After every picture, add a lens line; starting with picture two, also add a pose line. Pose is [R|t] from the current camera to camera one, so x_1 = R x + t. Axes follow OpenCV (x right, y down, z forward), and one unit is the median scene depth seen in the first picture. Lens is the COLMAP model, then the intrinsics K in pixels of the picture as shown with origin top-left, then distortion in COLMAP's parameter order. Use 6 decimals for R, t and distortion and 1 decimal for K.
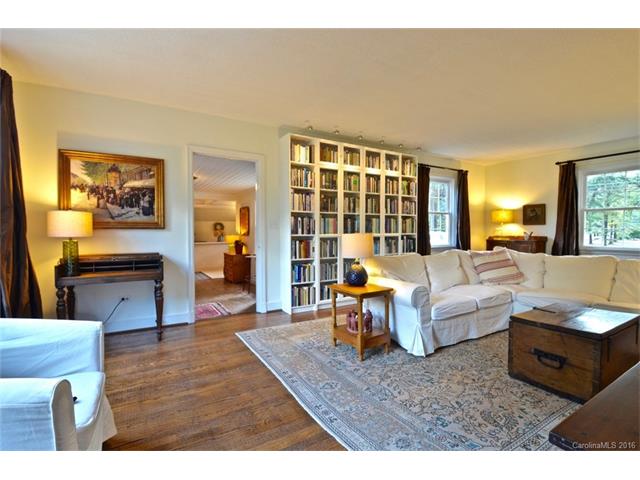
lens RADIAL K [[308.2, 0, 319.4], [0, 308.2, 239.9], [0, 0, 1]] dist [-0.019169, -0.001767]
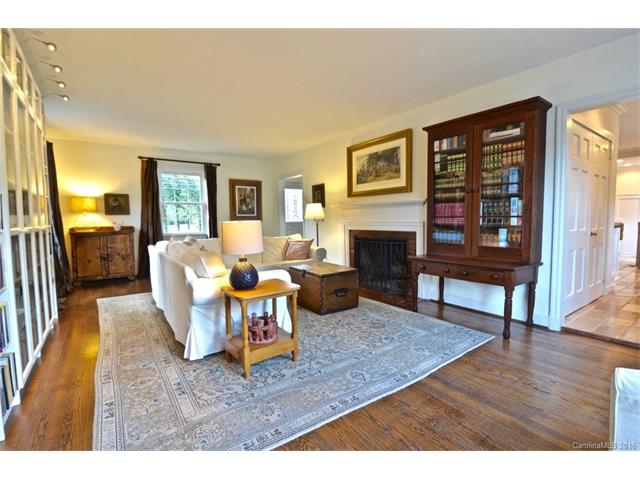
lens RADIAL K [[308.2, 0, 318.3], [0, 308.2, 239.2], [0, 0, 1]] dist [-0.019169, -0.001767]
pose [[-0.081622, -0.065475, 0.994510, -0.744333], [0.040353, 0.996805, 0.068938, -0.026867], [-0.995846, 0.045758, -0.078719, 0.974486]]
